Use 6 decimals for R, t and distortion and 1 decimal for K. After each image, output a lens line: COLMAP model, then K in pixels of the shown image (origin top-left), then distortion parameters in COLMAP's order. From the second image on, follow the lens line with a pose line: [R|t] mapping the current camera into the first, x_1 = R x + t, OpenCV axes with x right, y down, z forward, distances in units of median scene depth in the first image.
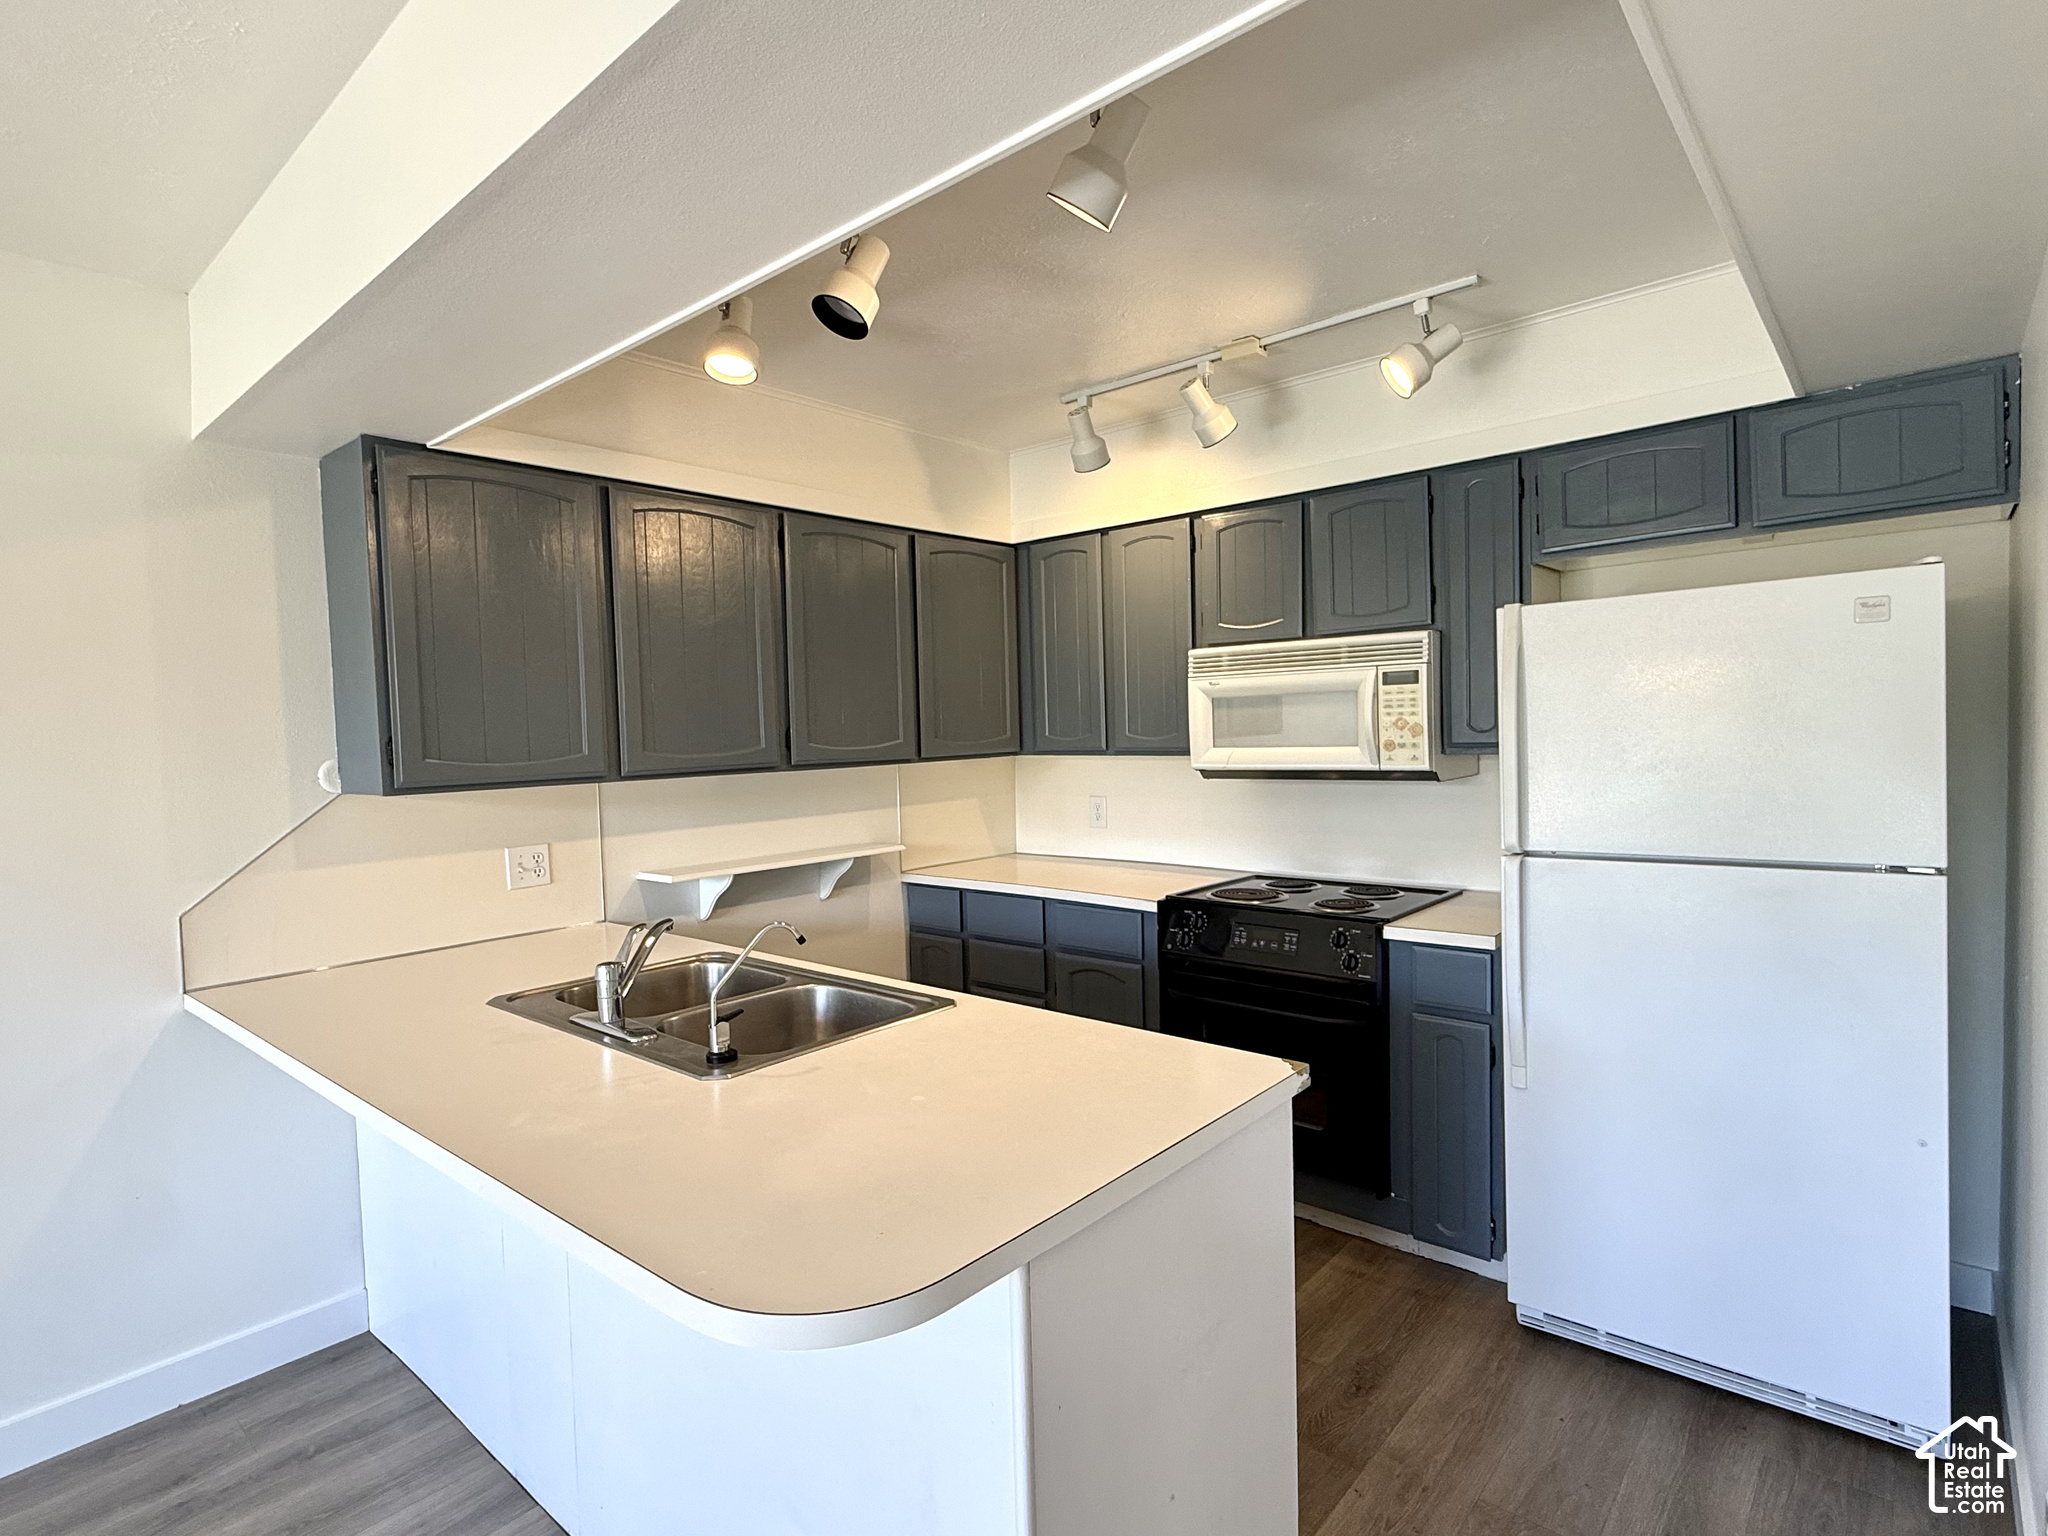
lens RADIAL K [[1039.9, 0, 1025.2], [0, 1039.9, 764.5], [0, 0, 1]] dist [0.001640, 0.000111]
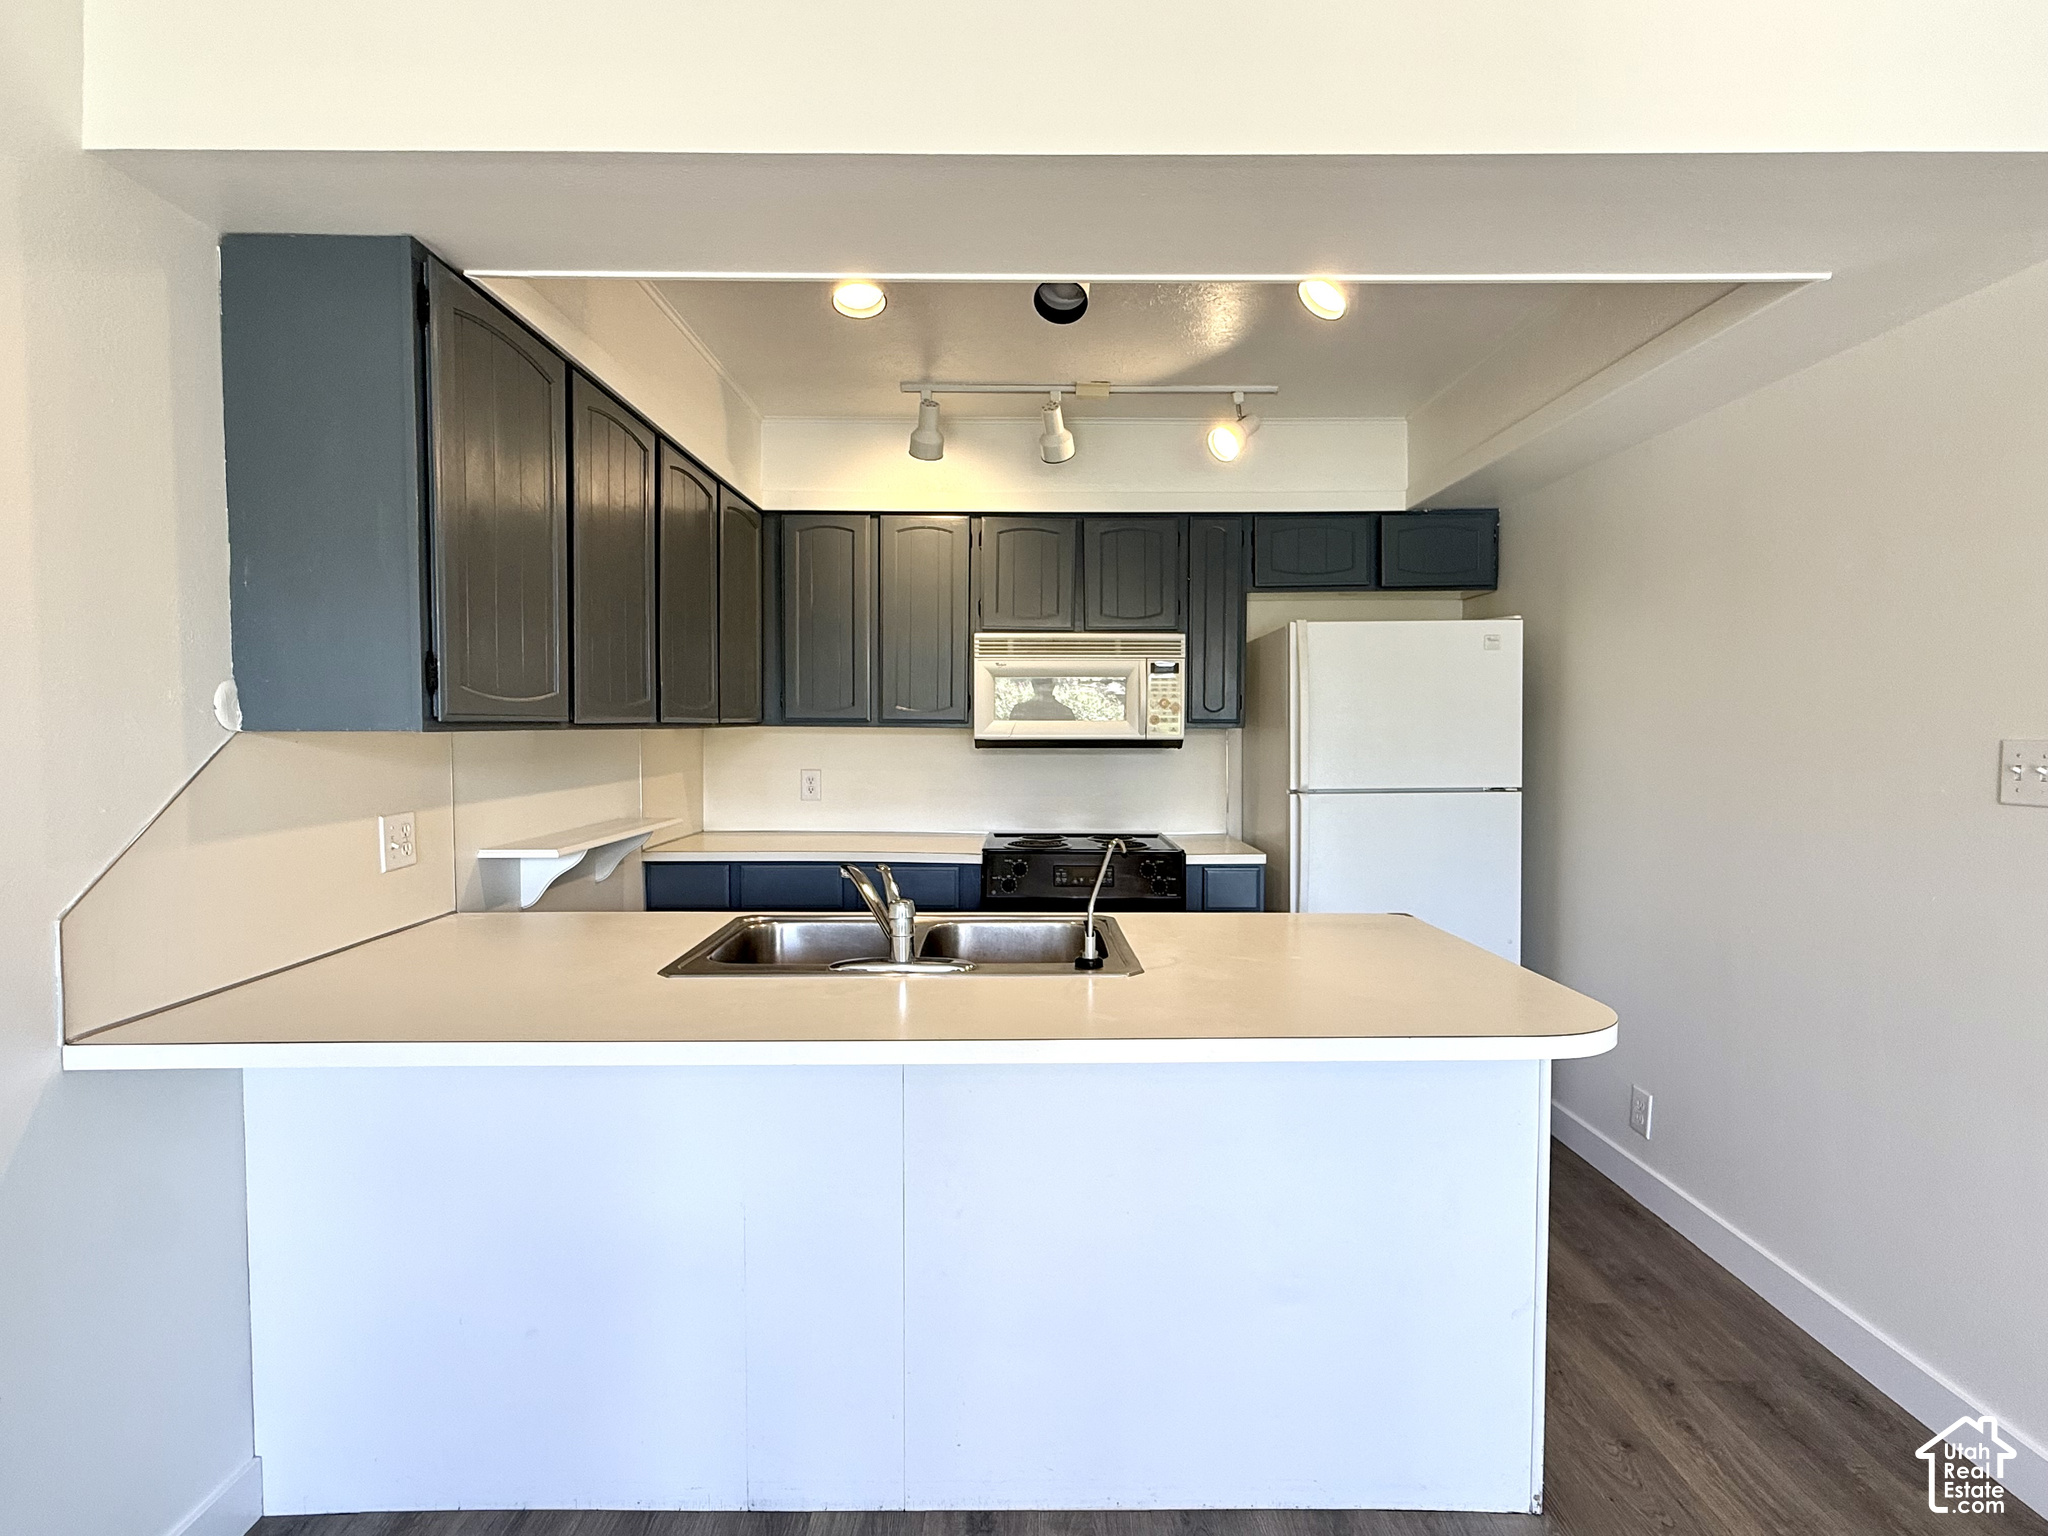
lens RADIAL K [[1039.9, 0, 1024.4], [0, 1039.9, 766.8], [0, 0, 1]] dist [0.001640, 0.000111]
pose [[0.753408, 0.003588, 0.657544, -0.621662], [0.000717, 0.999980, -0.006278, 0.048001], [-0.657553, 0.005201, 0.753390, 0.129908]]
